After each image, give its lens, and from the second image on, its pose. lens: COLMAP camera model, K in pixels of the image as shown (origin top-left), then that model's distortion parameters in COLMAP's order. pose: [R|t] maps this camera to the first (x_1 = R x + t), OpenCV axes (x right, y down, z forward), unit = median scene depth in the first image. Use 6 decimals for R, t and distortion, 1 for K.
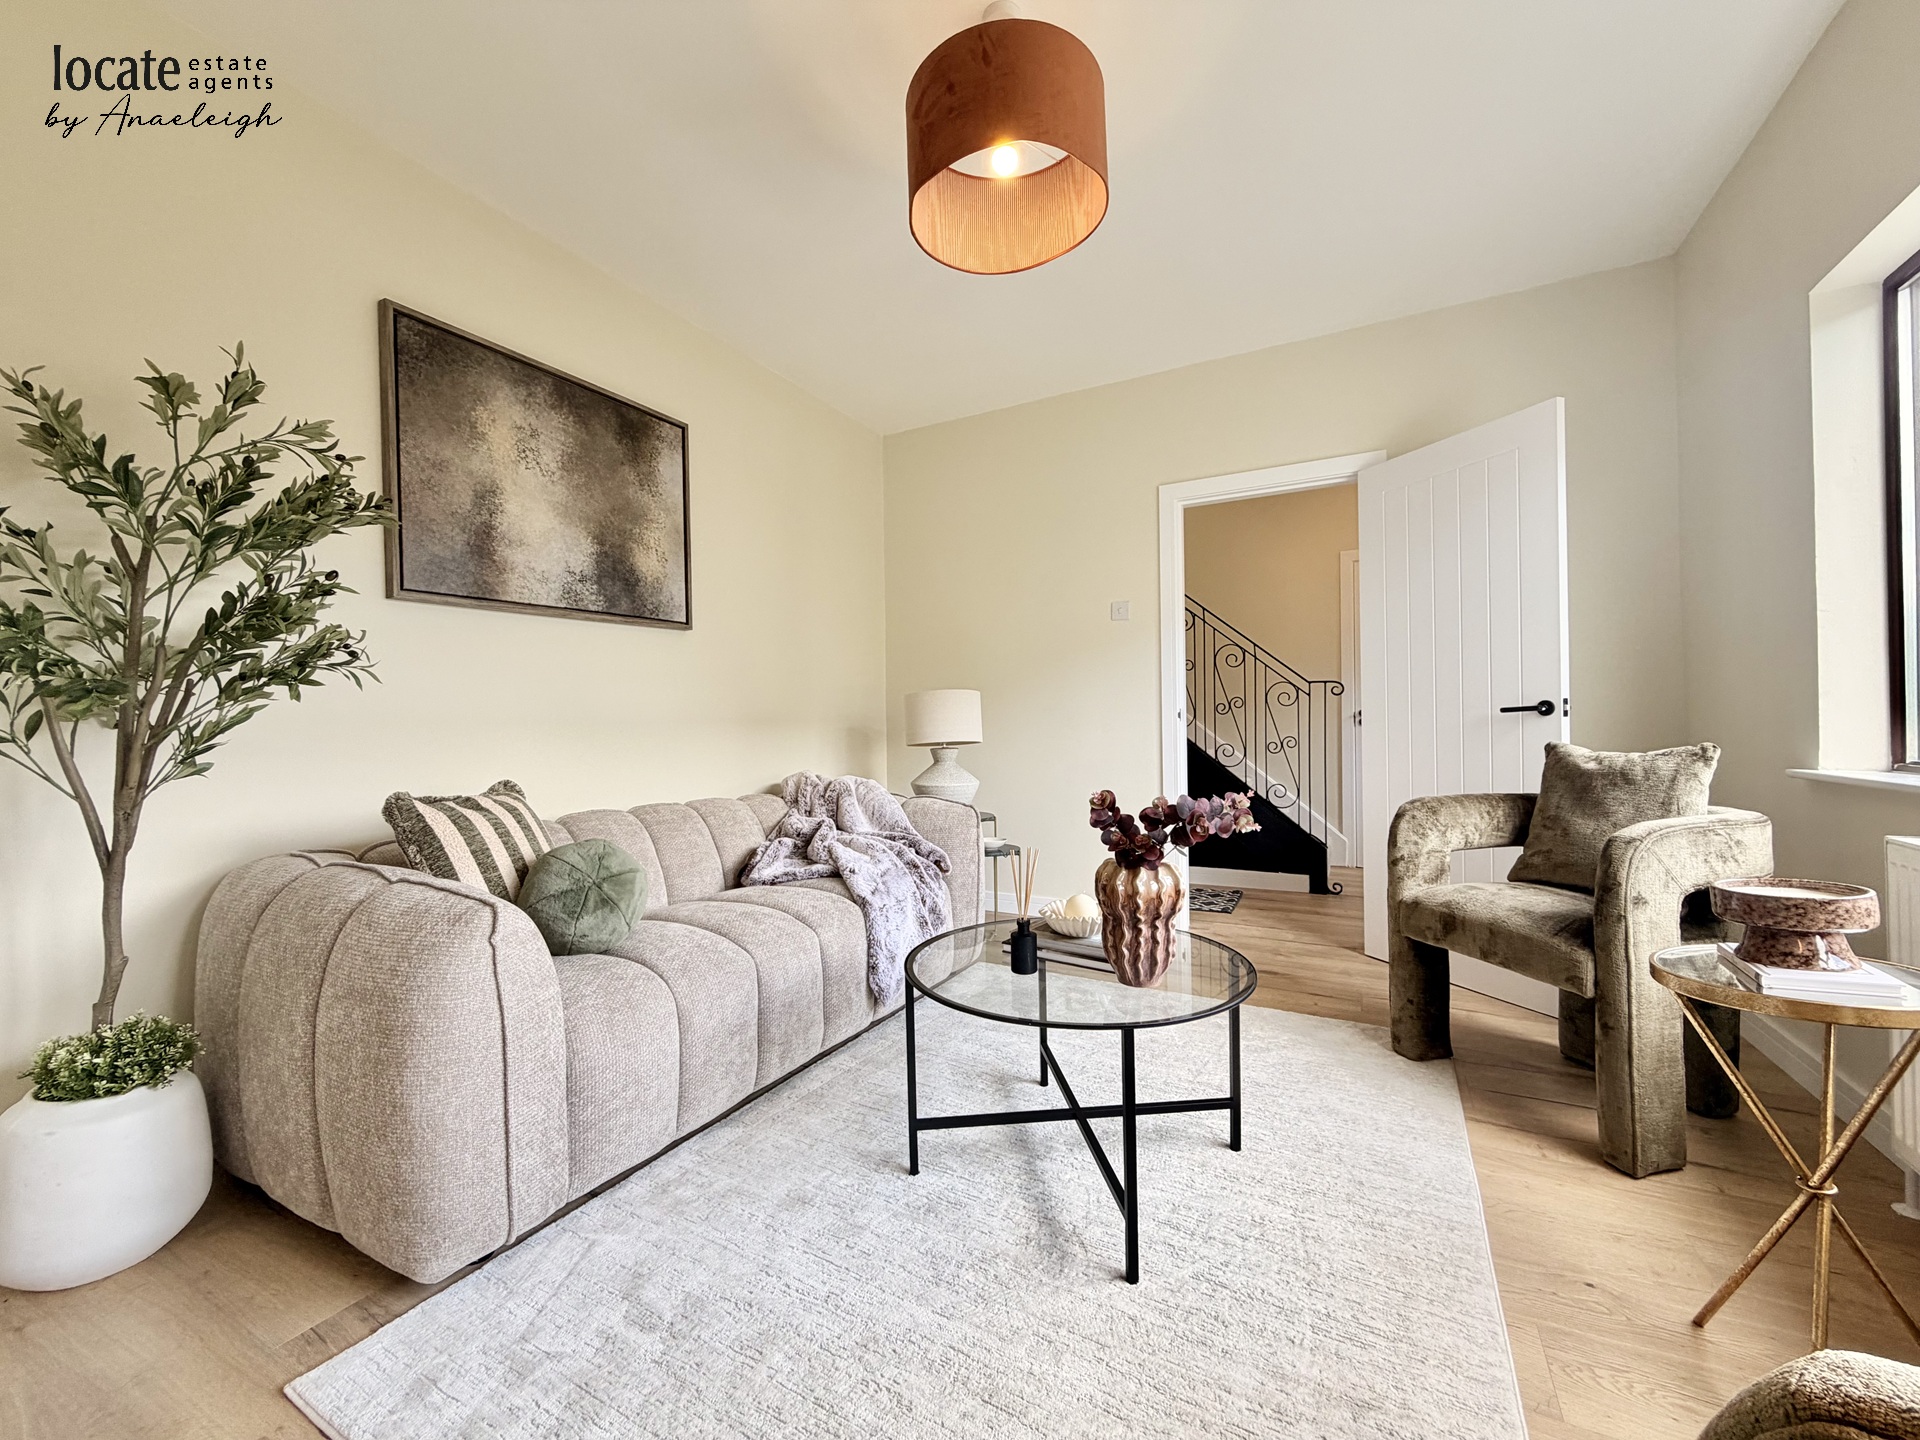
lens RADIAL K [[763.5, 0, 954.2], [0, 763.5, 725.6], [0, 0, 1]] dist [-0.002591, 0.000901]
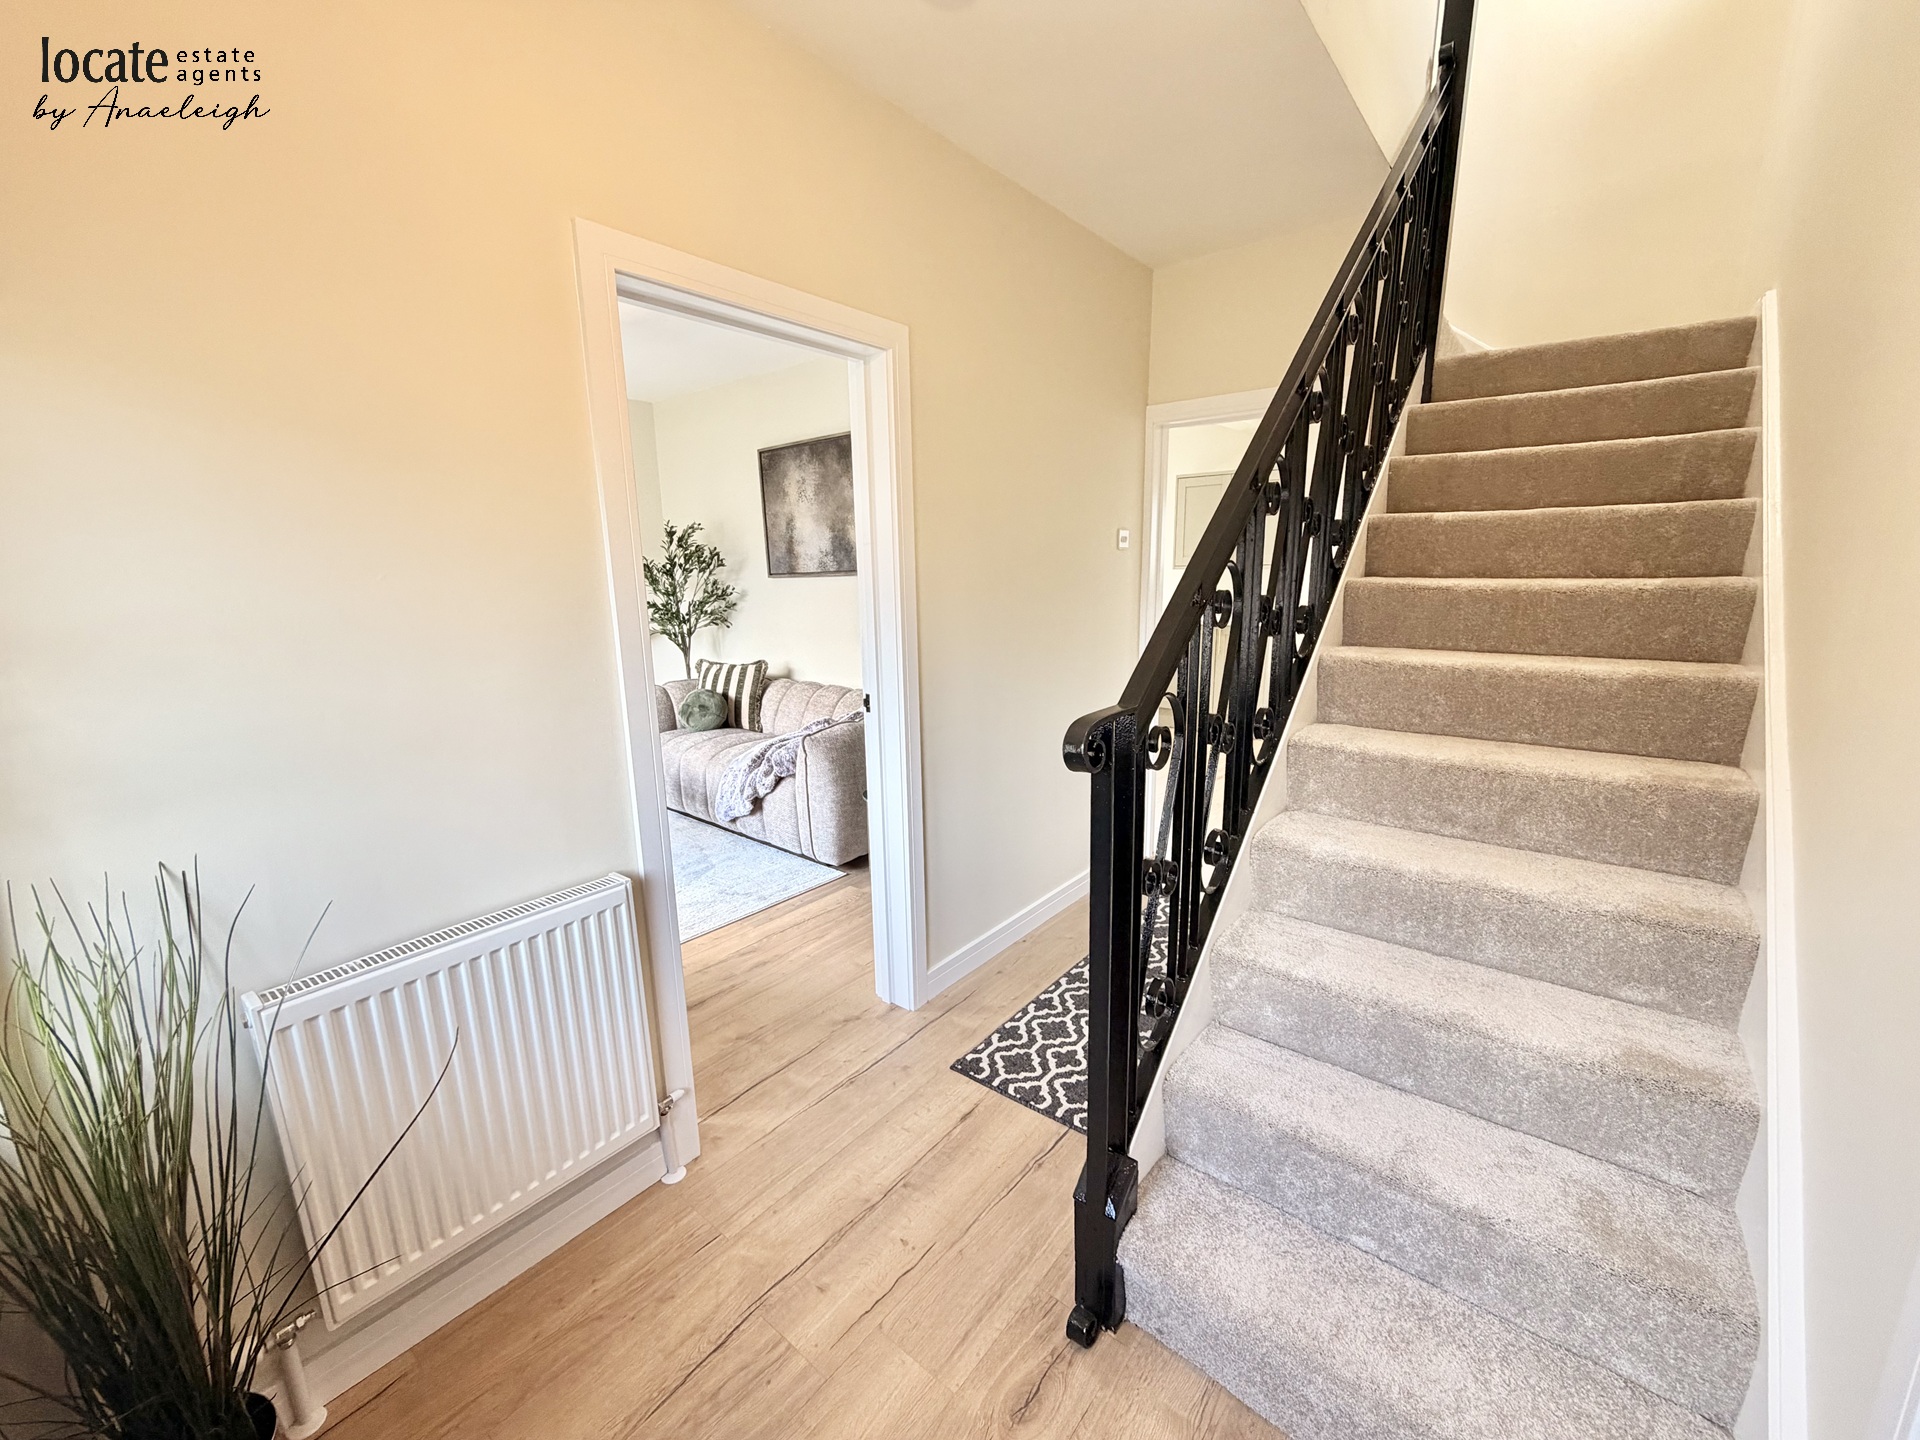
lens RADIAL K [[763.5, 0, 954.2], [0, 763.5, 725.6], [0, 0, 1]] dist [-0.002591, 0.000901]
pose [[-0.172831, 0.218562, -0.960396, 1.315852], [0.017980, 0.975607, 0.218788, -0.192957], [0.984787, 0.020546, -0.172545, 1.669807]]
